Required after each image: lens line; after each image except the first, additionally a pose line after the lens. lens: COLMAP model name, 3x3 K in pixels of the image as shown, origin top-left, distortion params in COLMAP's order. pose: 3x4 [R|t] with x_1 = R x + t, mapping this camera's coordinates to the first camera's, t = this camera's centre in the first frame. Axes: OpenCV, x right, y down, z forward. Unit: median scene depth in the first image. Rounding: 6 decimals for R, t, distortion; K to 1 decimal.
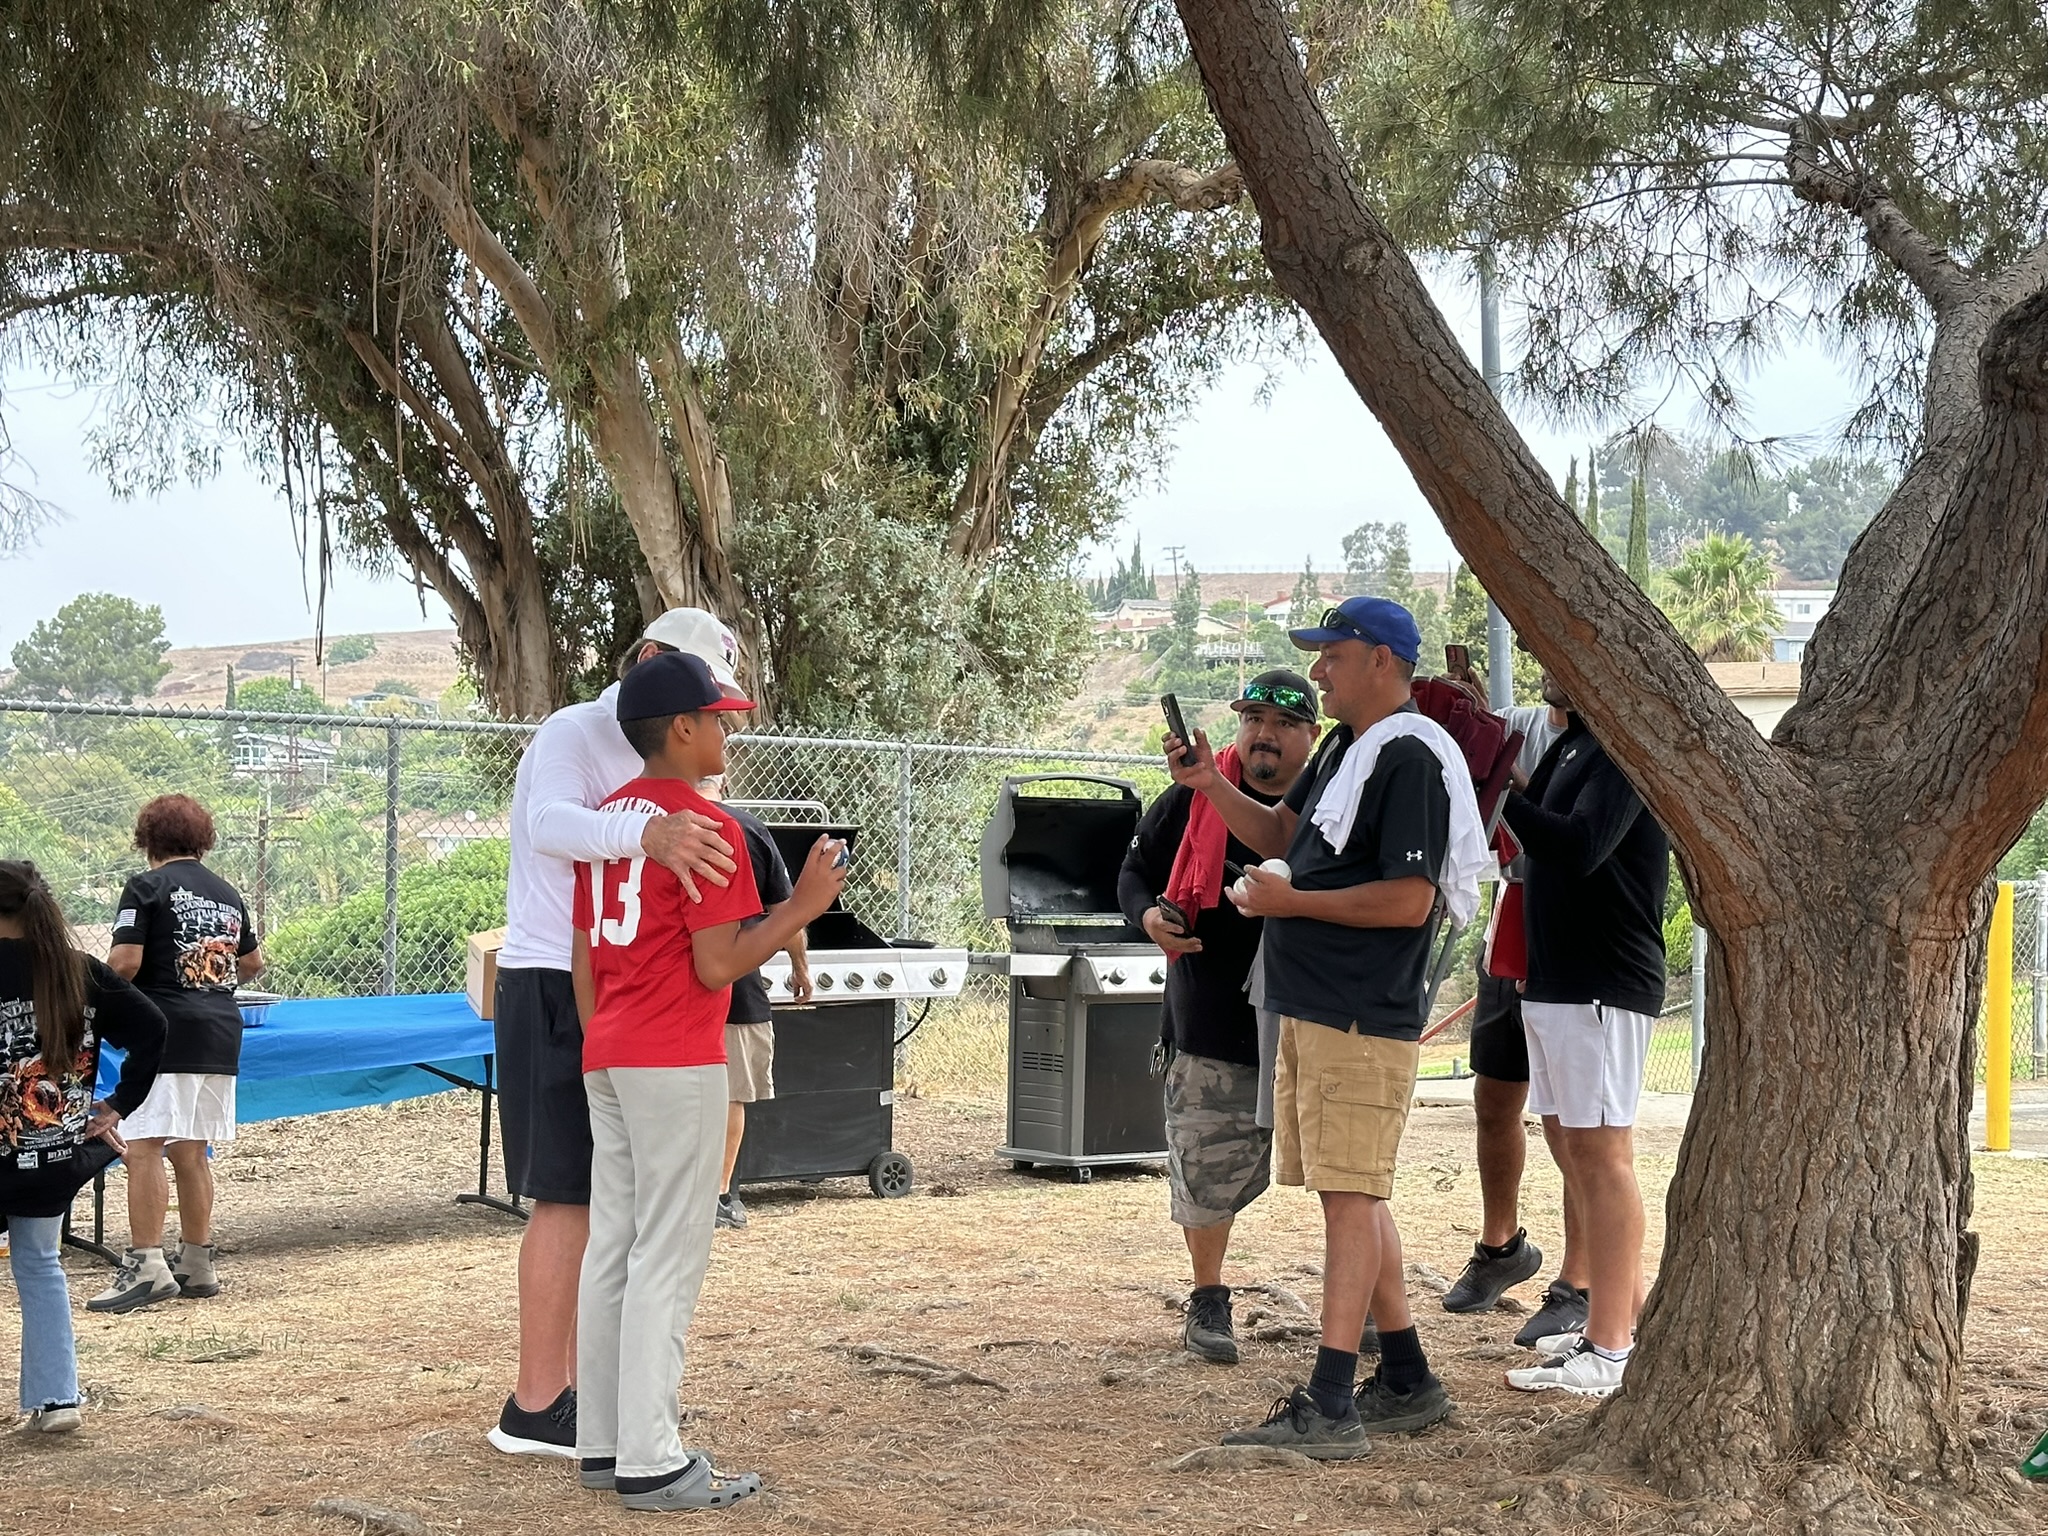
lens RADIAL K [[3371.4, 0, 1021.3], [0, 3371.4, 823.2], [0, 0, 1]] dist [0.188494, 0.001609]
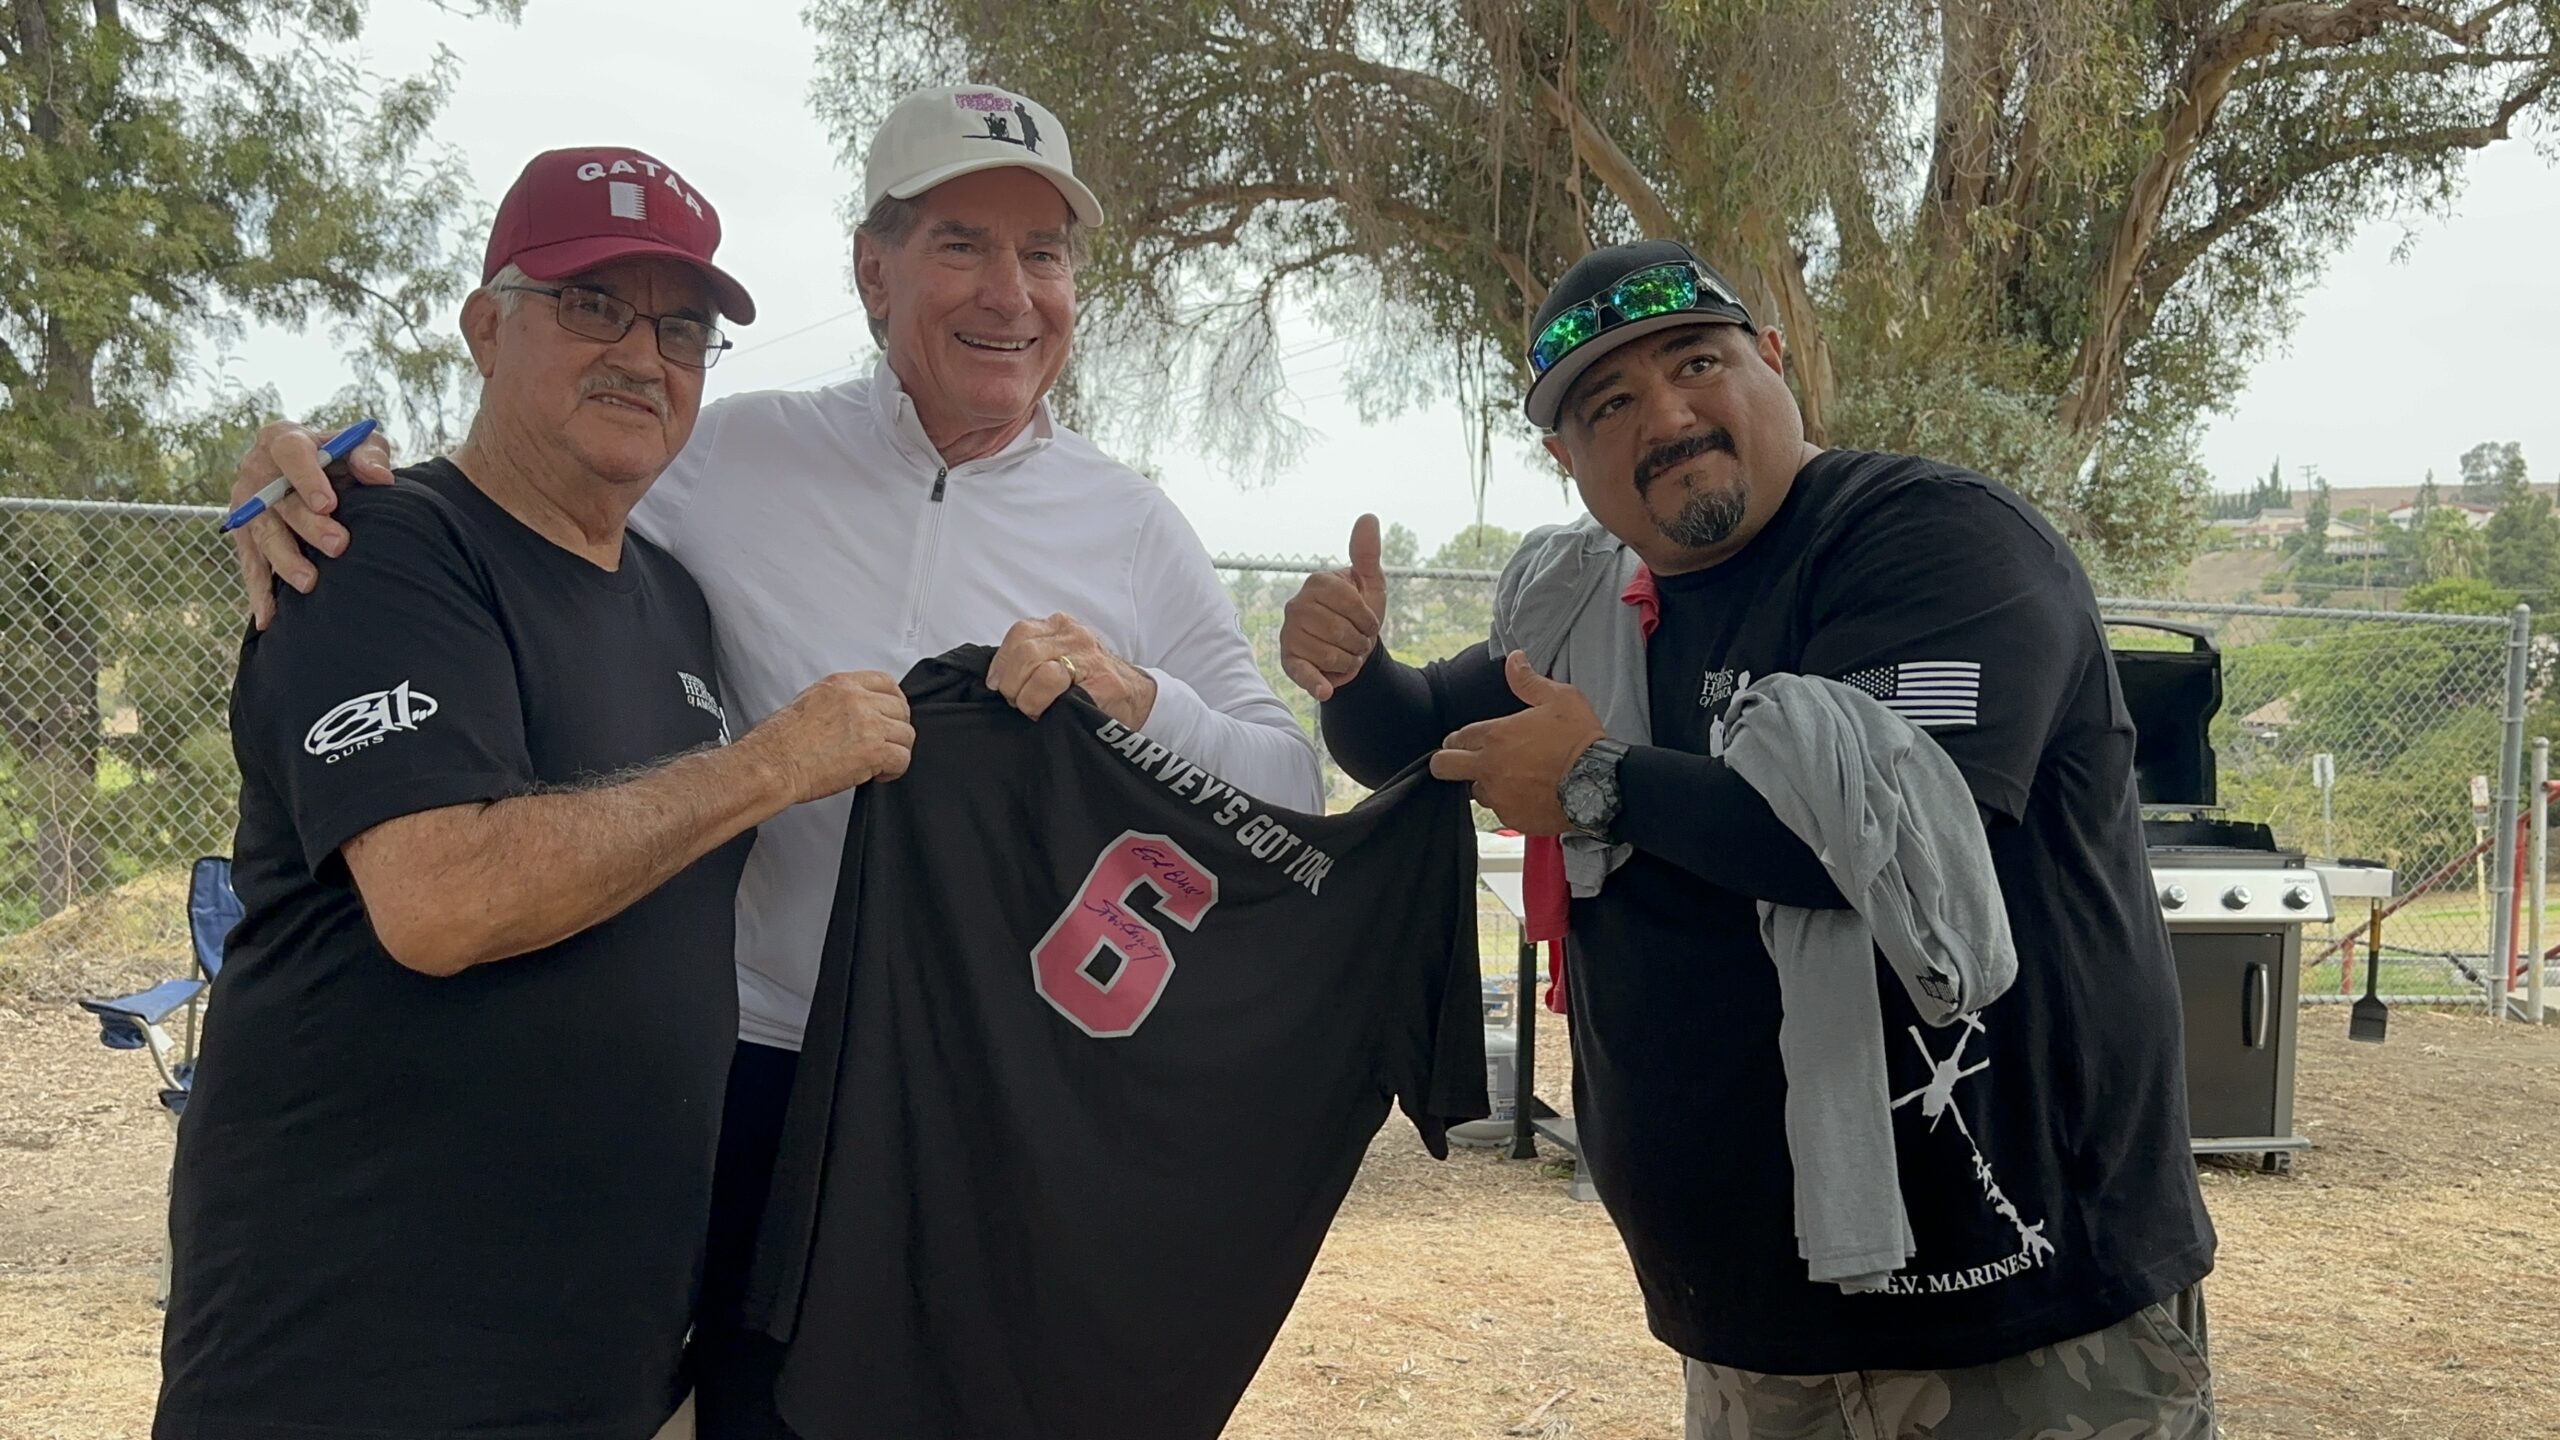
lens RADIAL K [[2317.7, 0, 1231.1], [0, 2317.7, 754.4], [0, 0, 1]] dist [0.185542, -0.336214]
pose [[0.928853, 0.019119, -0.369955, 0.013434], [-0.007981, 0.999468, 0.031613, 0.000875], [0.370363, -0.026411, 0.928511, 0.217857]]
